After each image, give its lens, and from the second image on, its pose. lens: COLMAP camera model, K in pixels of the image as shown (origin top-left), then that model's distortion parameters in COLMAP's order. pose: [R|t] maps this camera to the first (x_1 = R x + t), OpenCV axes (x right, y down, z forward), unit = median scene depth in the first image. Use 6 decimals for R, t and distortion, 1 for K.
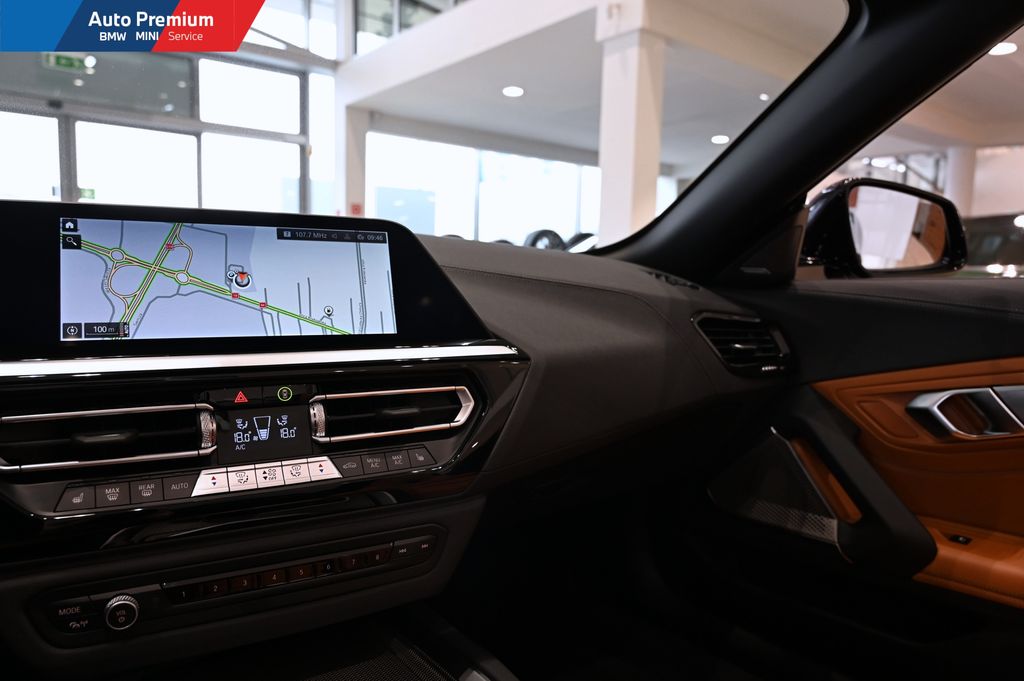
lens RADIAL K [[705.4, 0, 512.0], [0, 705.4, 340.5], [0, 0, 1]] dist [-0.005878, -0.001139]
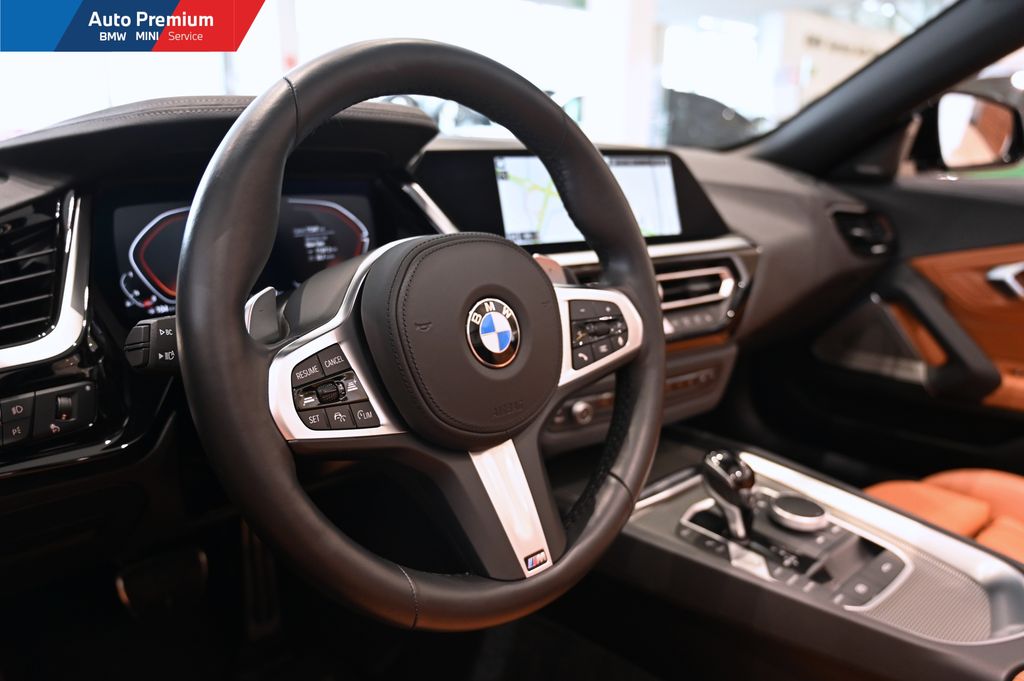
lens RADIAL K [[793.8, 0, 512.0], [0, 793.8, 340.5], [0, 0, 1]] dist [0.007096, 0.001329]
pose [[0.995794, -0.027858, 0.087285, -0.715704], [0.013639, 0.987112, 0.159449, -0.060957], [-0.090602, -0.157588, 0.983340, -0.634741]]
